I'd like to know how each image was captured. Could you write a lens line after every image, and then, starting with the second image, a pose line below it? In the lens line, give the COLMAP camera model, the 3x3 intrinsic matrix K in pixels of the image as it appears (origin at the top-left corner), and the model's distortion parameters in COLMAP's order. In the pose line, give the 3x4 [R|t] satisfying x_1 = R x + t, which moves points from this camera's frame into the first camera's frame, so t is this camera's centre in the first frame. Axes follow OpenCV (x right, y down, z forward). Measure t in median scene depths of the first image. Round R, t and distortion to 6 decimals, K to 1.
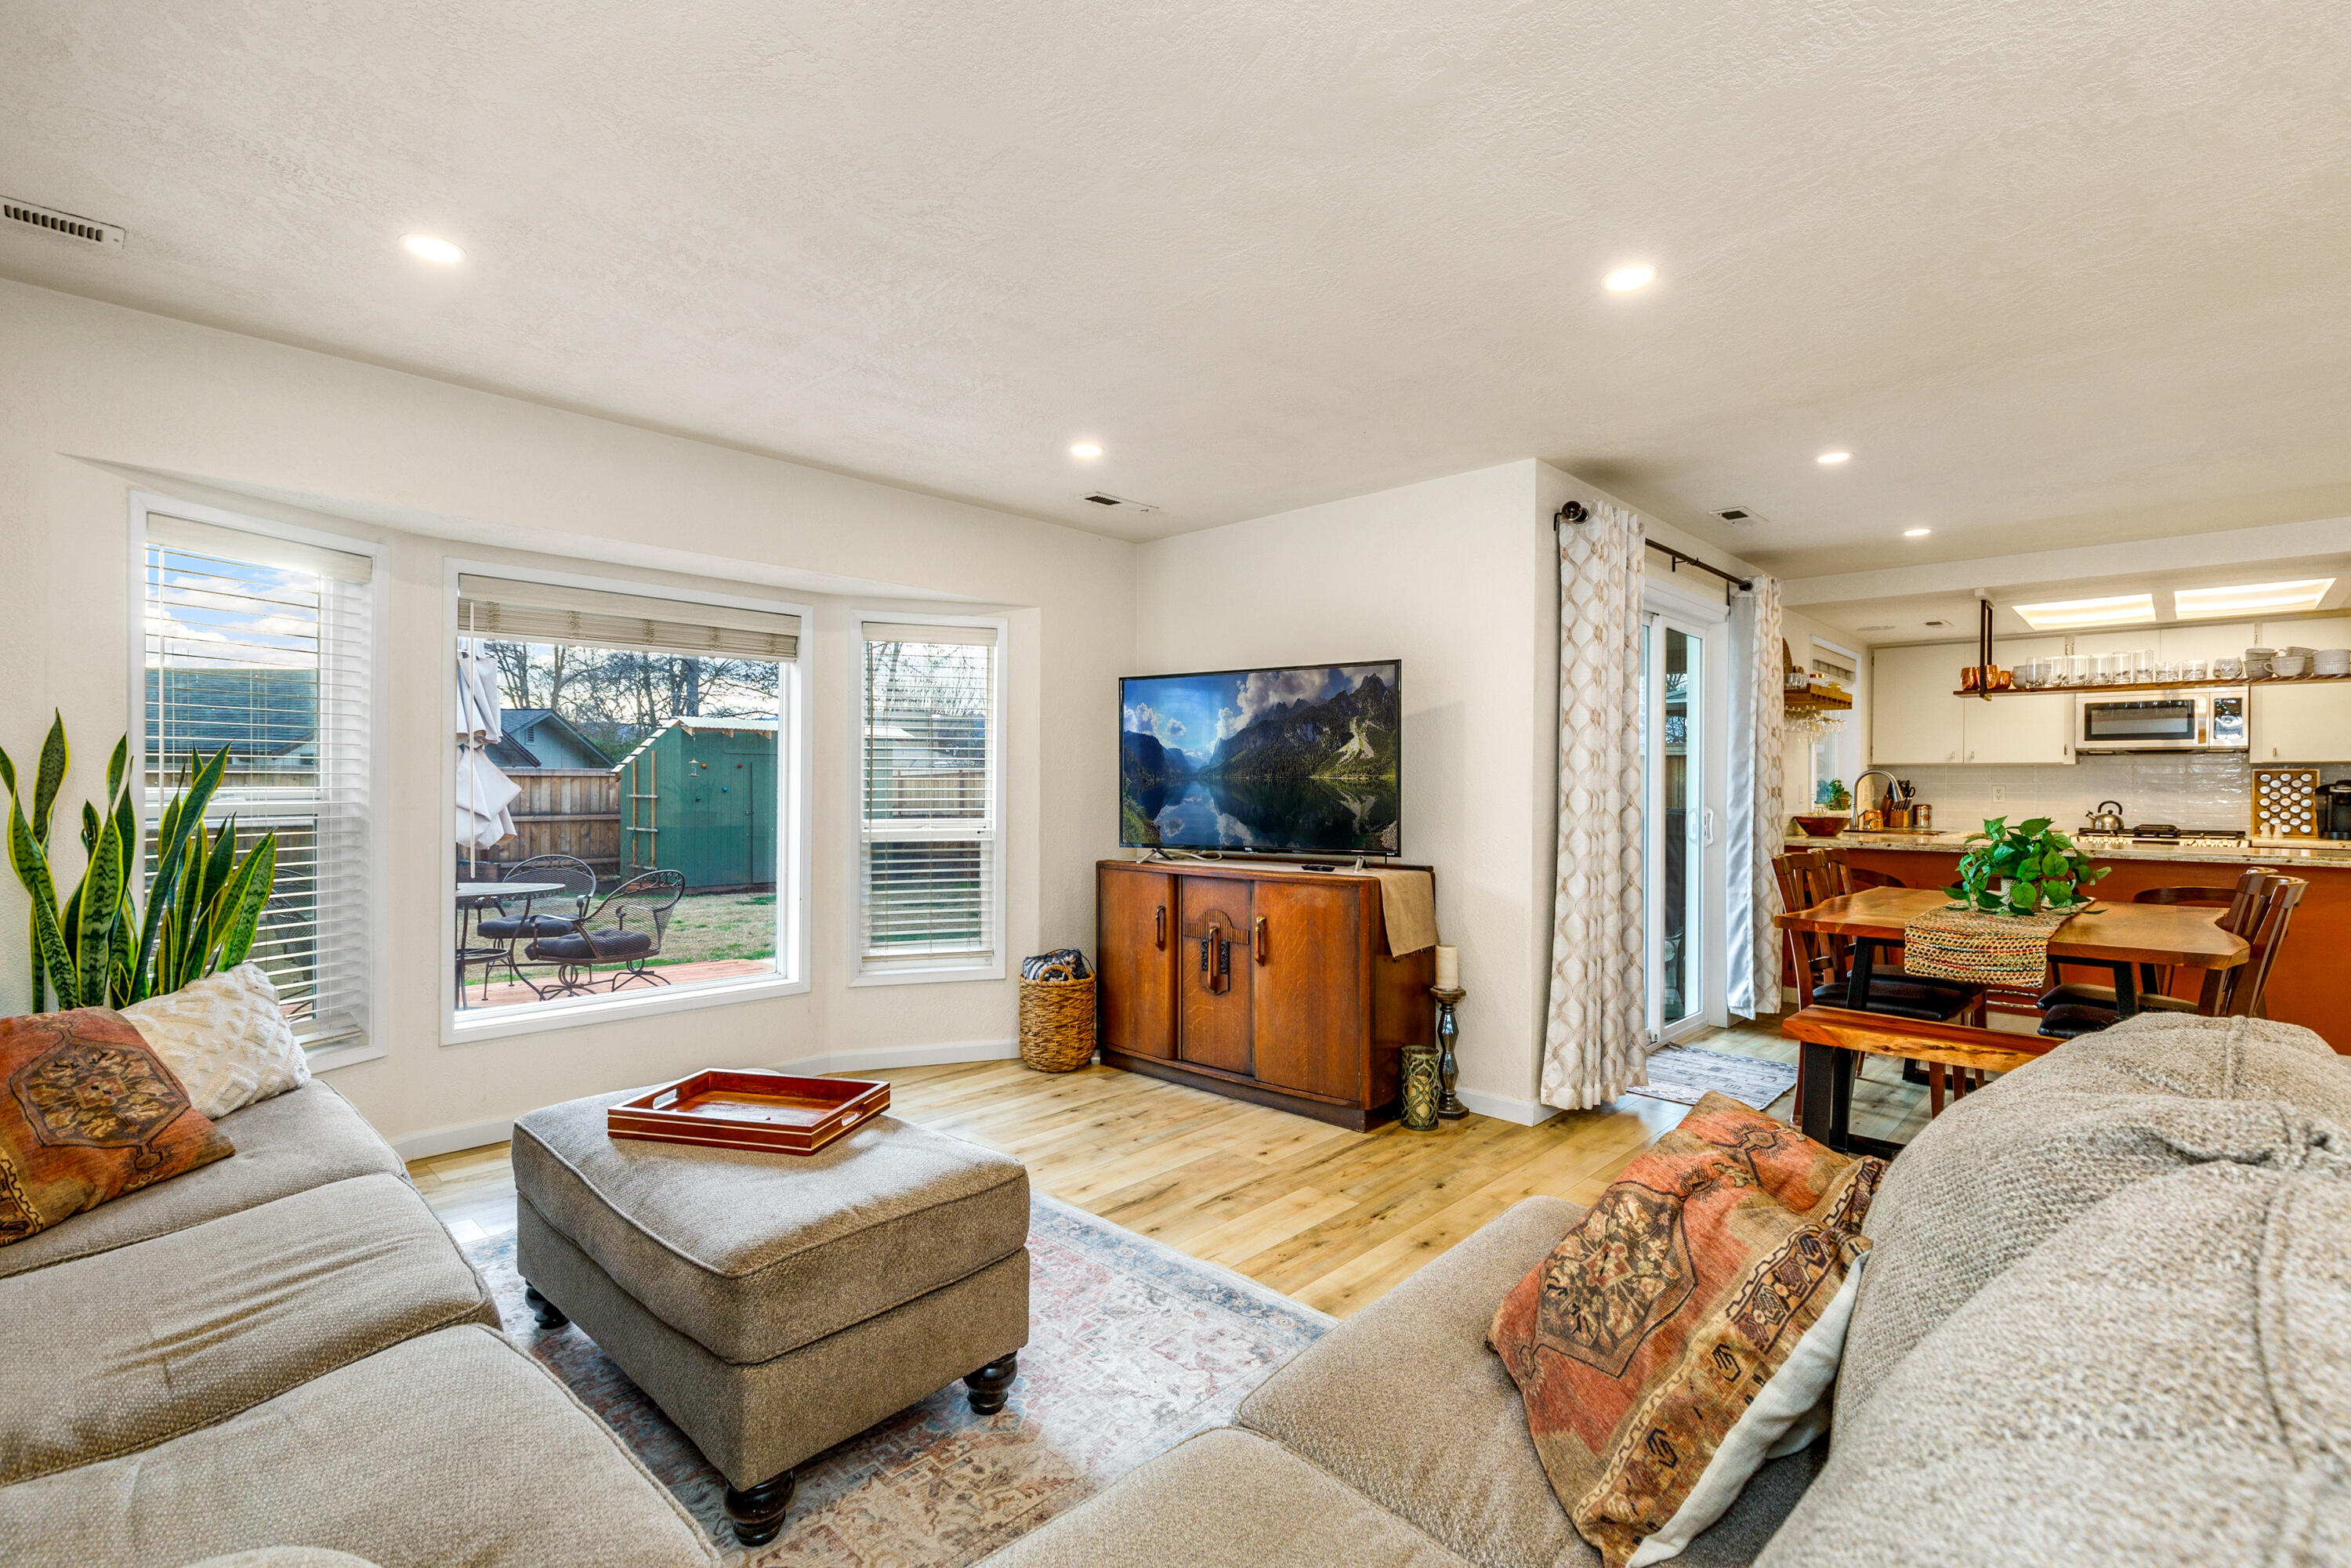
lens RADIAL K [[1068.9, 0, 1180.0], [0, 1068.9, 787.6], [0, 0, 1]] dist [0.011845, -0.003515]
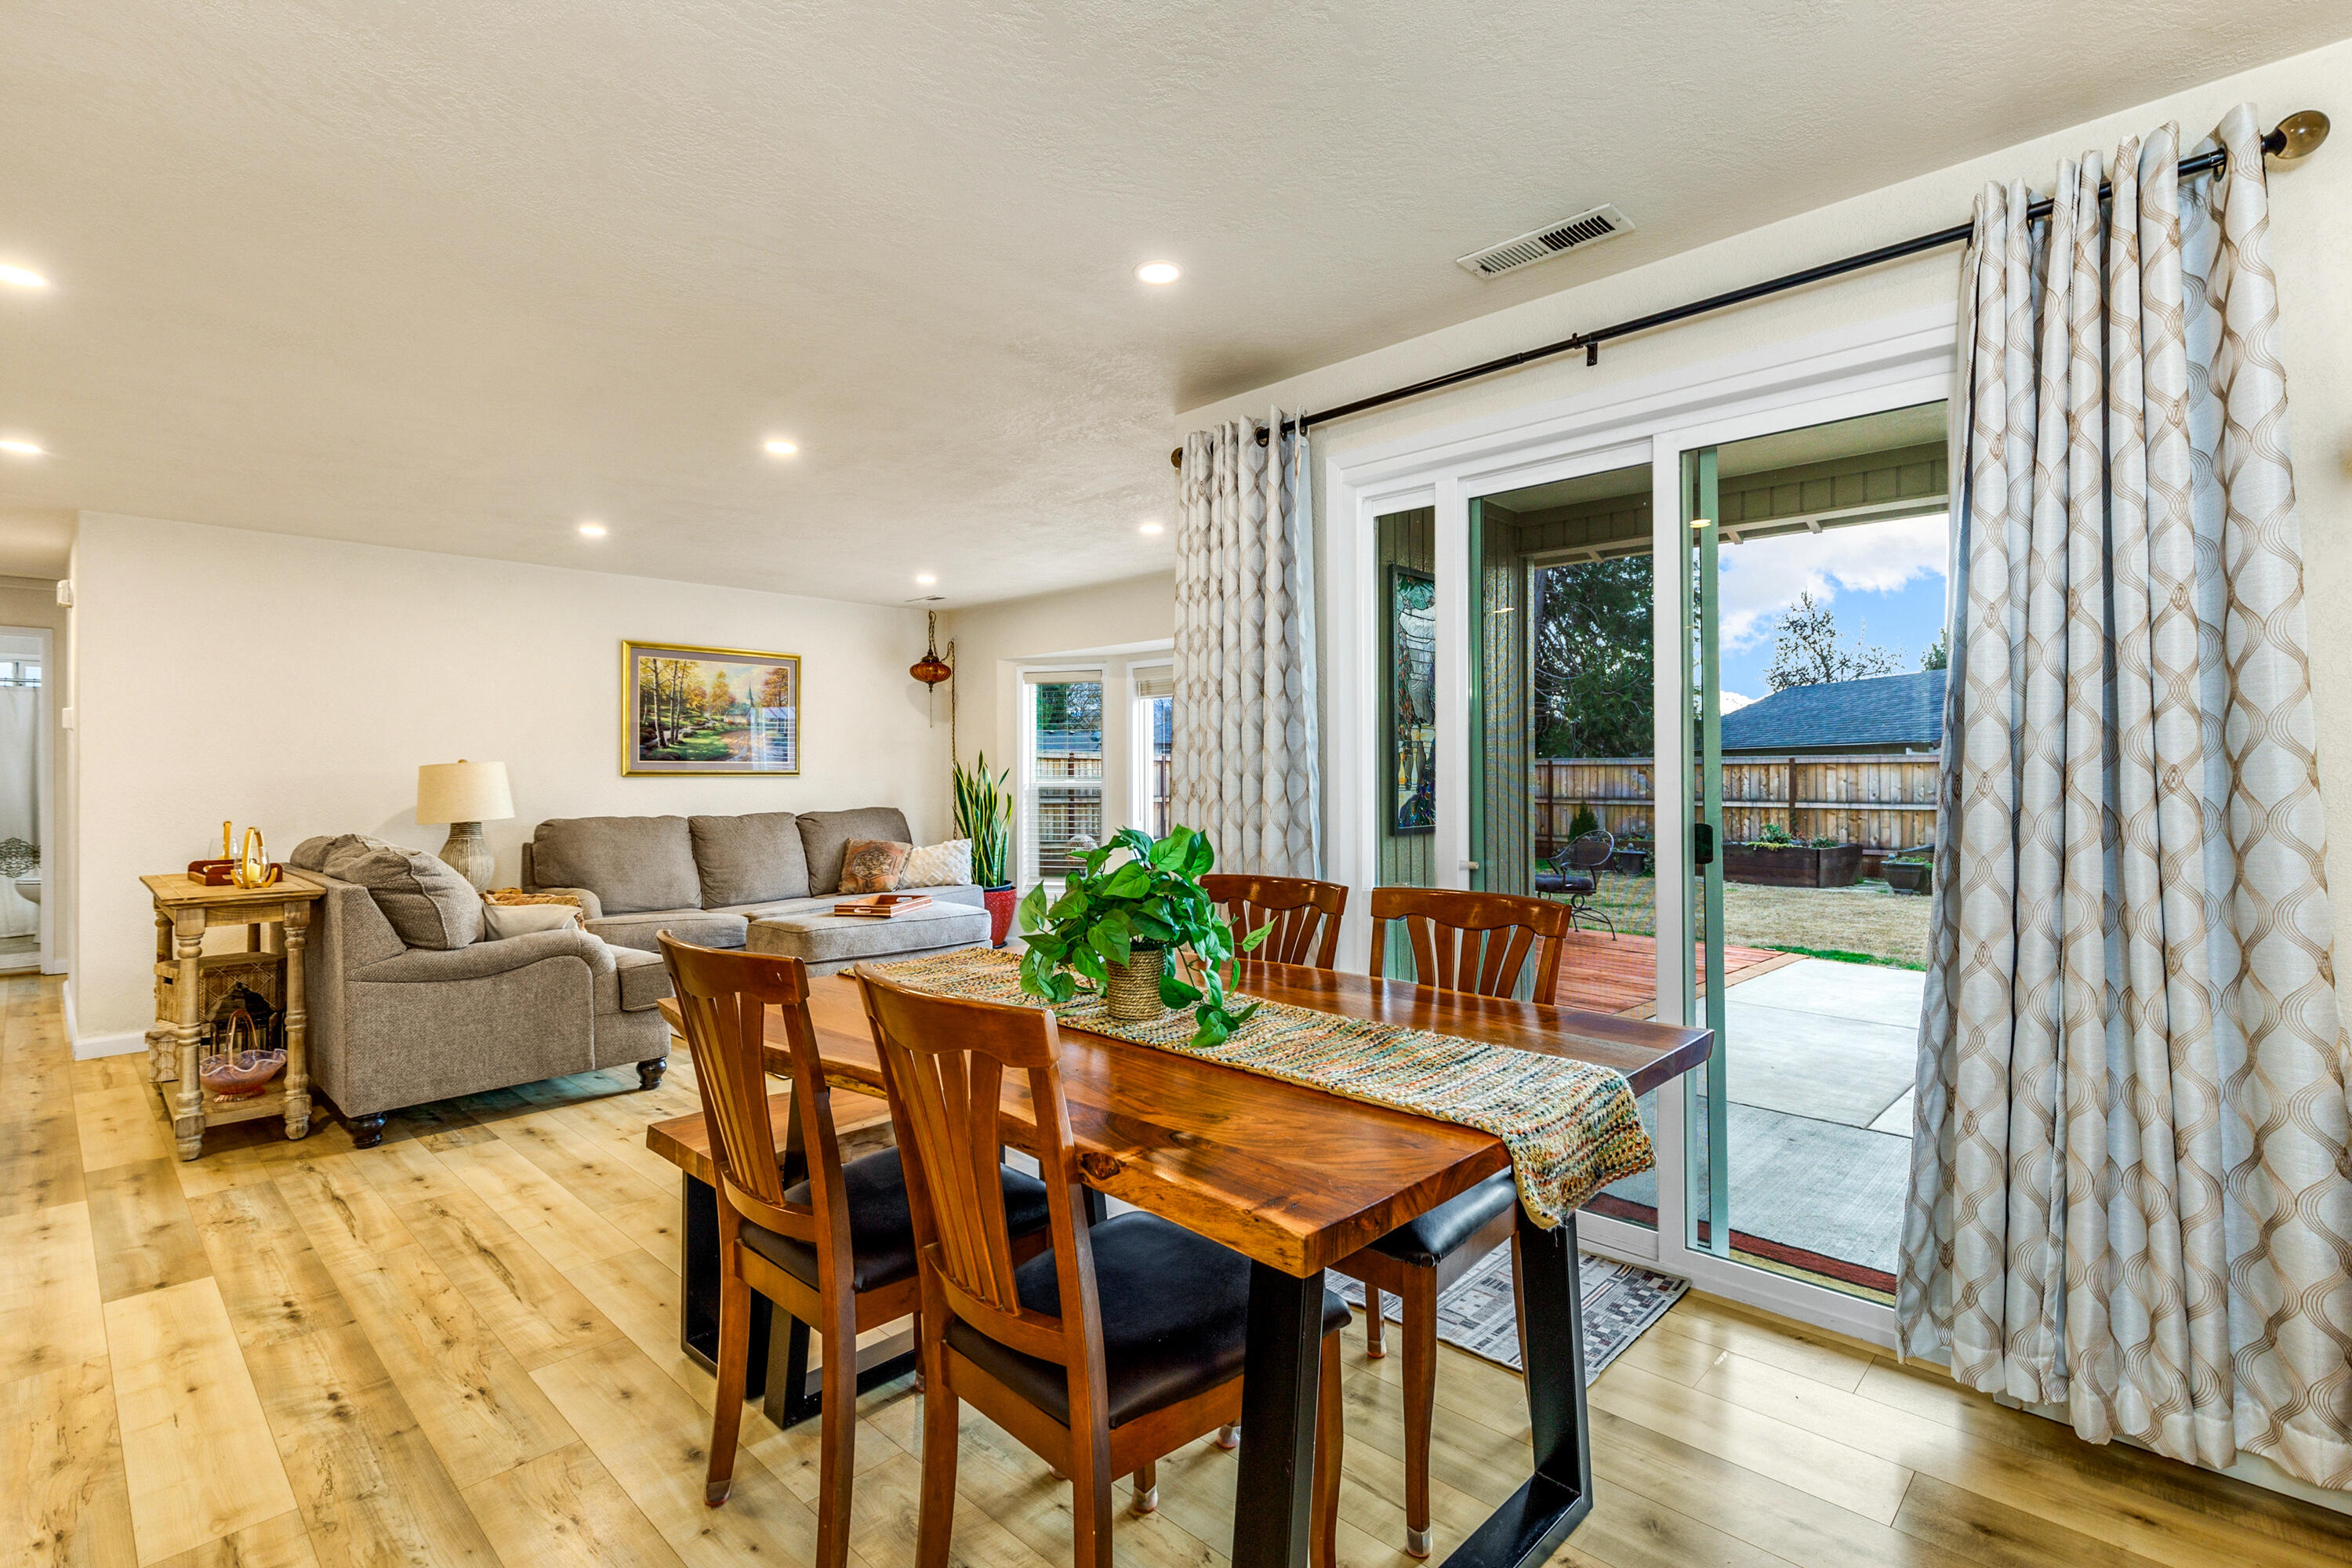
lens RADIAL K [[1082.8, 0, 1178.6], [0, 1082.8, 763.2], [0, 0, 1]] dist [0.002109, 0.000192]
pose [[0.006294, -0.015167, -0.999865, 1.149915], [0.001748, 0.999884, -0.015156, 0.006509], [0.999979, -0.001652, 0.006320, 0.908283]]
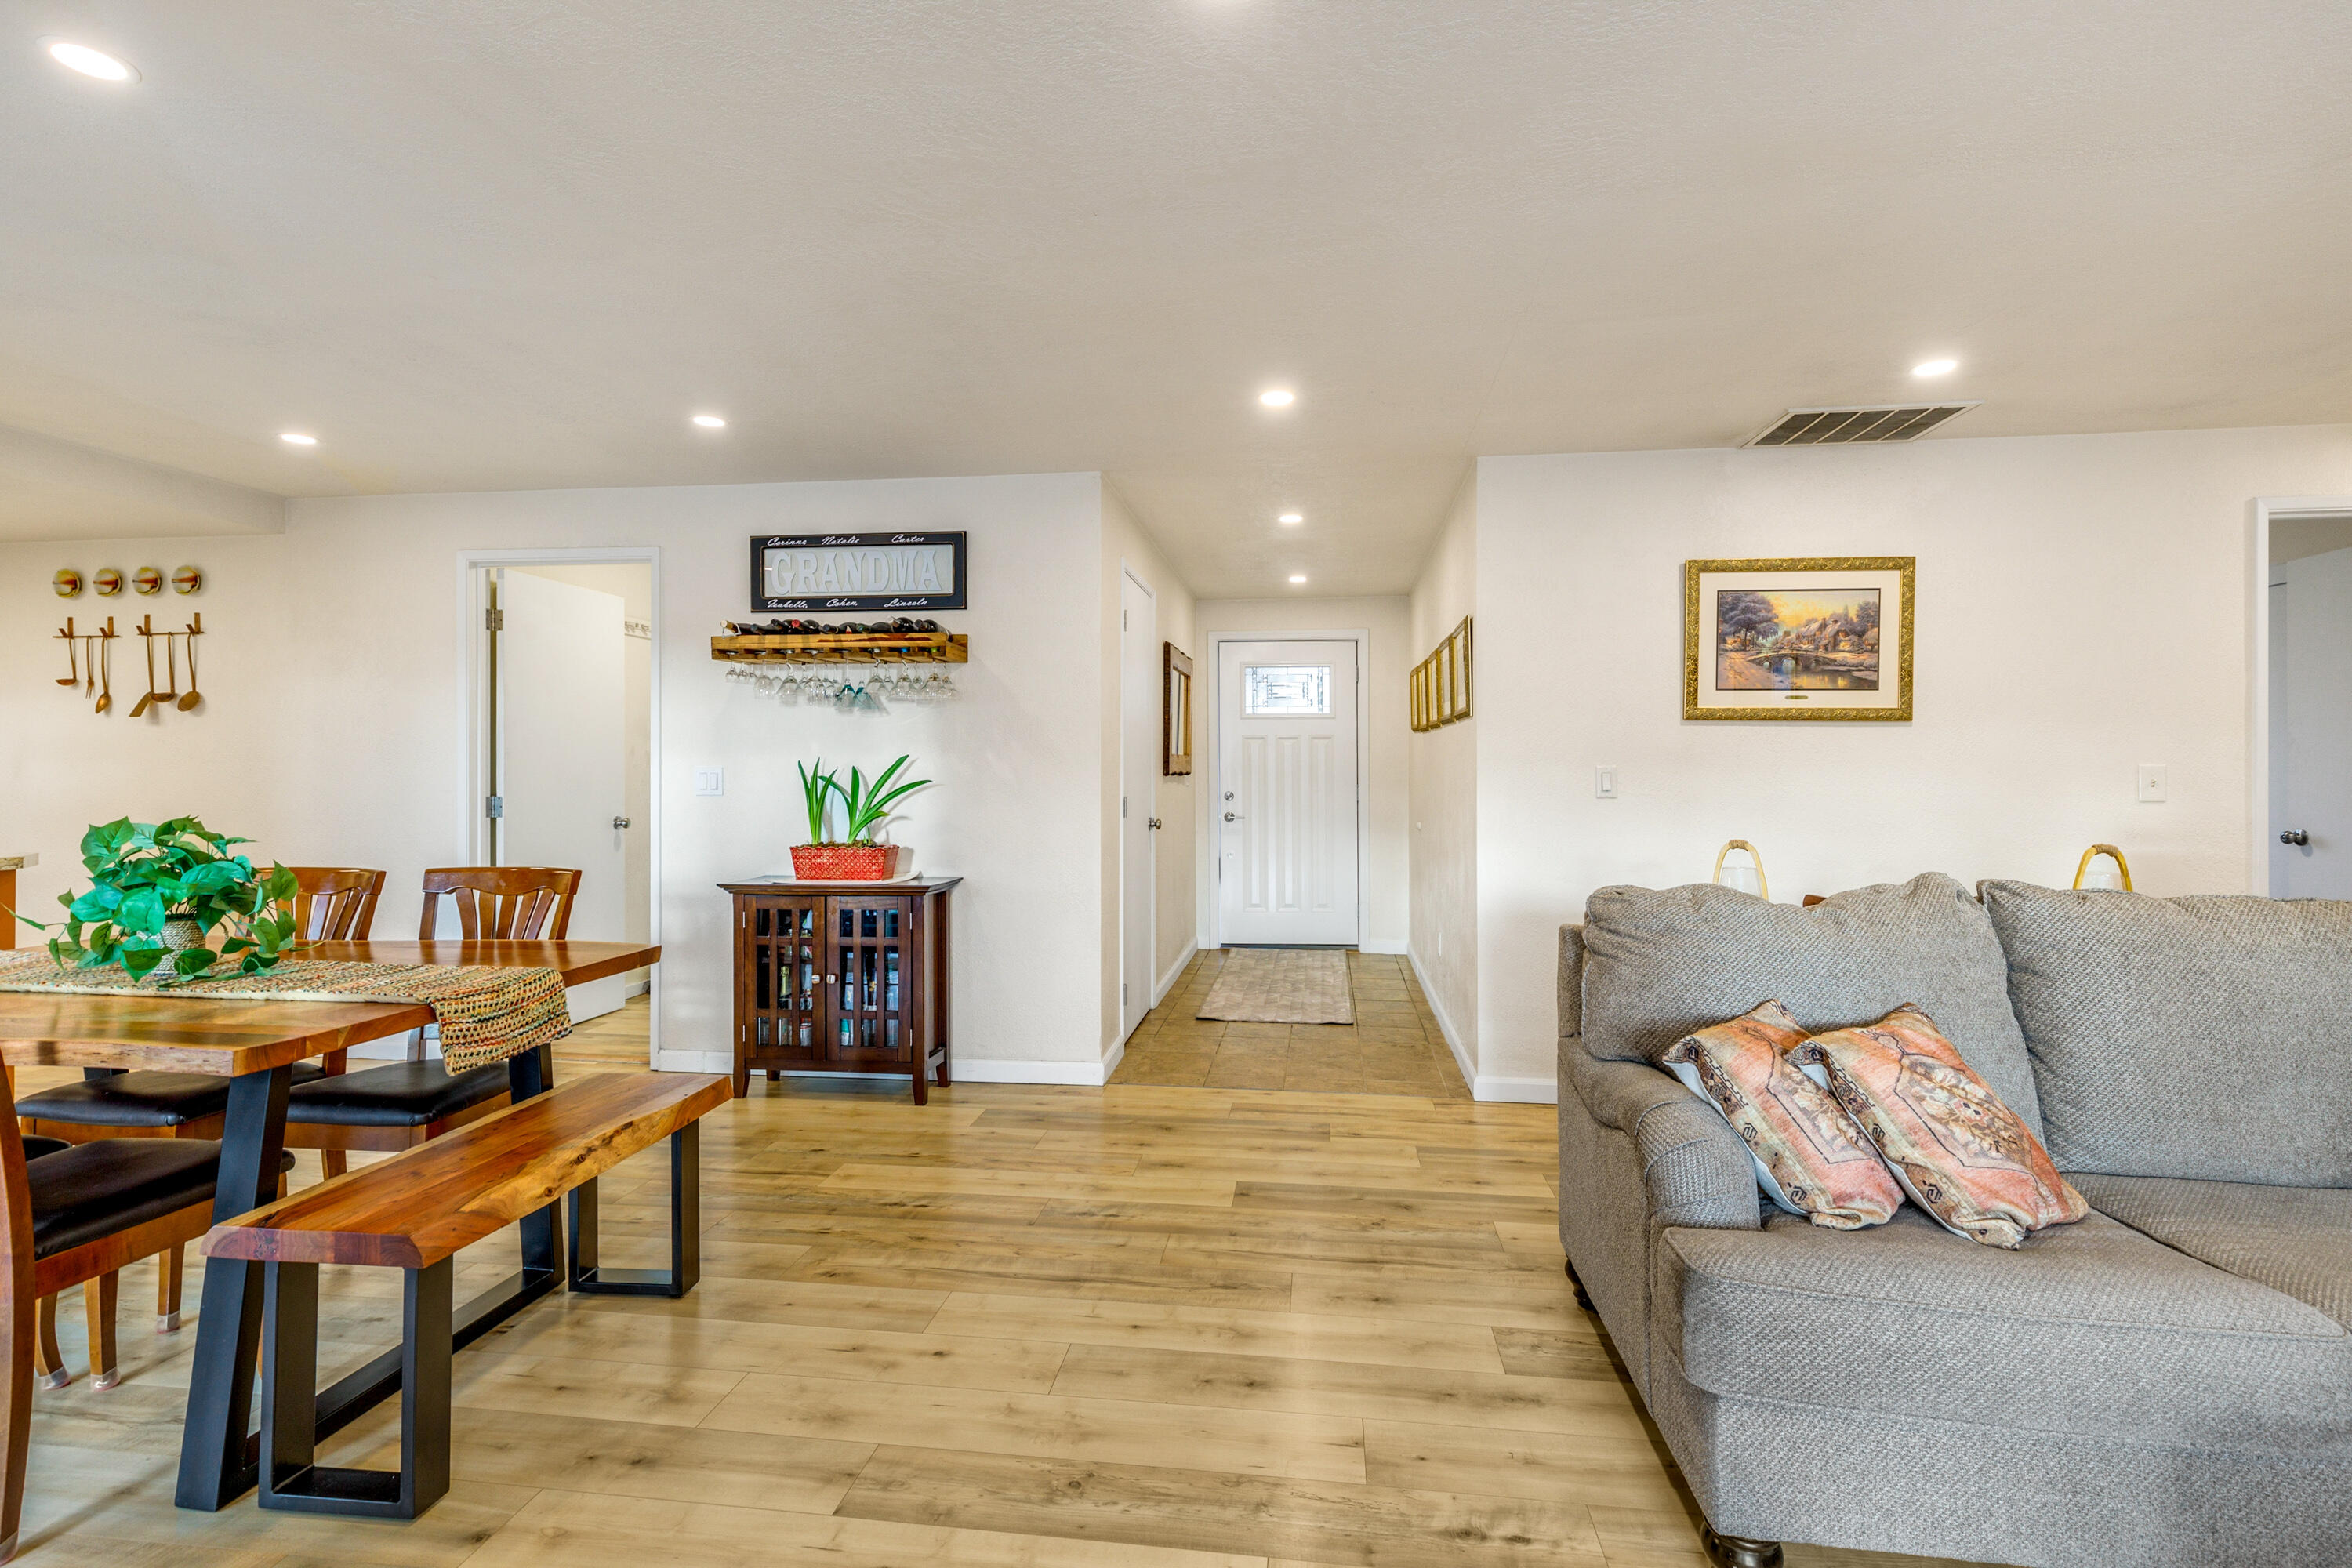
lens RADIAL K [[1069.4, 0, 1194.1], [0, 1069.4, 780.5], [0, 0, 1]] dist [0.011845, -0.003515]
pose [[-0.595351, -0.009722, 0.803407, -0.030970], [-0.000171, 0.999928, 0.011974, 0.001167], [-0.803465, 0.006991, -0.595310, 0.795975]]
